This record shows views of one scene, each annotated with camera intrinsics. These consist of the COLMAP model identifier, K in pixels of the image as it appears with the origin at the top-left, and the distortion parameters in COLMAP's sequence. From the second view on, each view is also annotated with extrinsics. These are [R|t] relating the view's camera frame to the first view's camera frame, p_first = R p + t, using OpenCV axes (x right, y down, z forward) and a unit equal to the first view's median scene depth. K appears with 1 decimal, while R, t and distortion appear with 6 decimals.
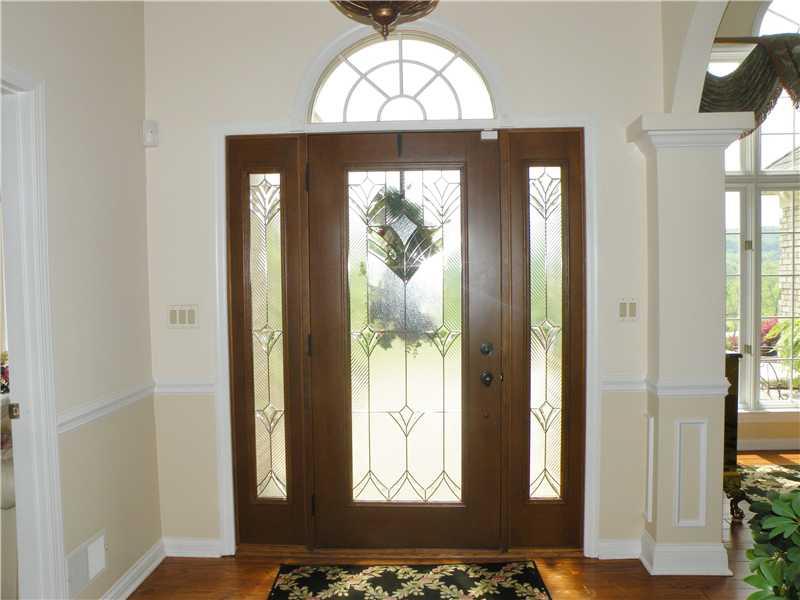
lens RADIAL K [[674.5, 0, 400.0], [0, 674.5, 300.0], [0, 0, 1]] dist [-0.134905, 0.189547]
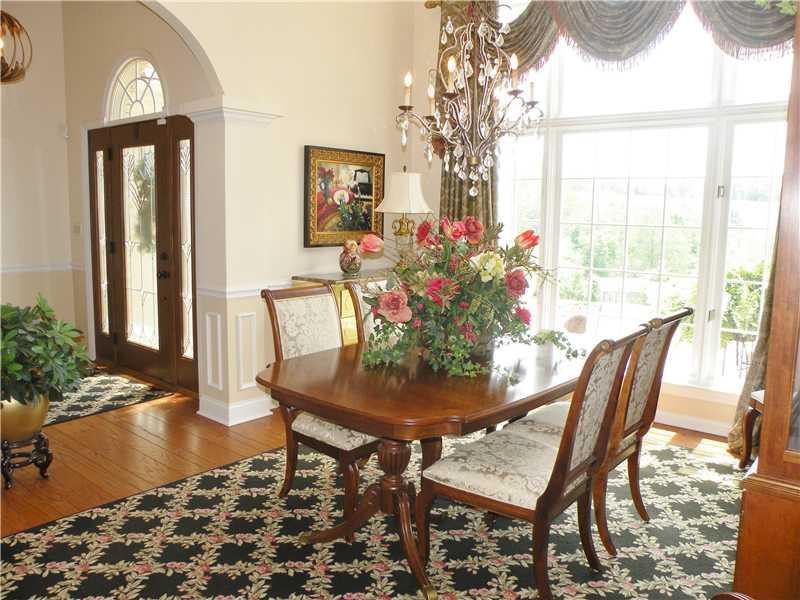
lens RADIAL K [[674.5, 0, 400.0], [0, 674.5, 300.0], [0, 0, 1]] dist [-0.134905, 0.189547]
pose [[0.783681, 0.107295, -0.611826, 1.562945], [-0.053606, 0.992976, 0.105473, -0.022250], [0.618846, -0.049859, 0.783929, 0.098401]]
